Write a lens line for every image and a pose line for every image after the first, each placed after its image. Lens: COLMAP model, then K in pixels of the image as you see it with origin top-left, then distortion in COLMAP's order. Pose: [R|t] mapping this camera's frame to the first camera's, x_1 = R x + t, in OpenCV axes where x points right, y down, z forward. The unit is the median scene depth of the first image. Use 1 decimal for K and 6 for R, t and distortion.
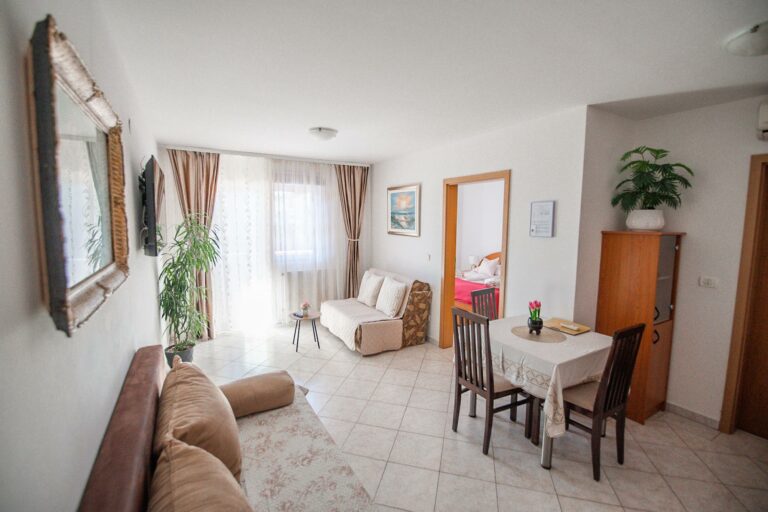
lens RADIAL K [[334.3, 0, 377.3], [0, 334.3, 250.5], [0, 0, 1]] dist [-0.001239, -0.010059]
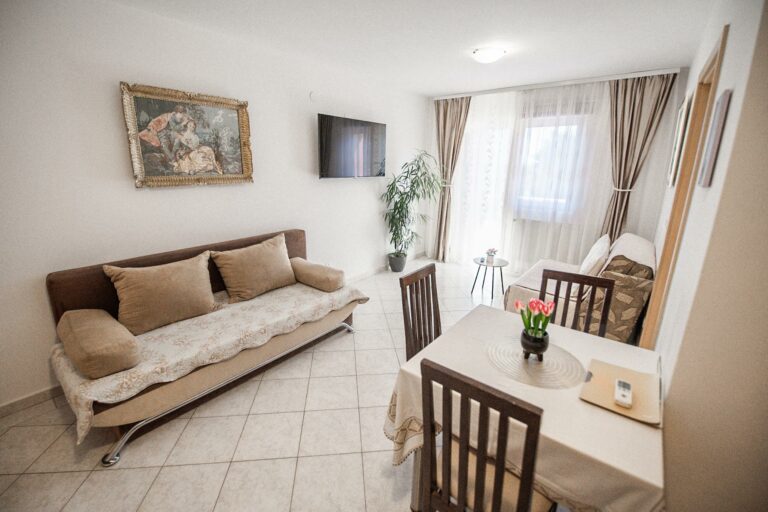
lens RADIAL K [[334.3, 0, 377.3], [0, 334.3, 250.5], [0, 0, 1]] dist [-0.001239, -0.010059]
pose [[0.365778, 0.232057, -0.901308, 0.444909], [-0.097162, 0.972647, 0.210993, -0.006315], [0.925617, 0.010396, 0.378320, 0.295165]]
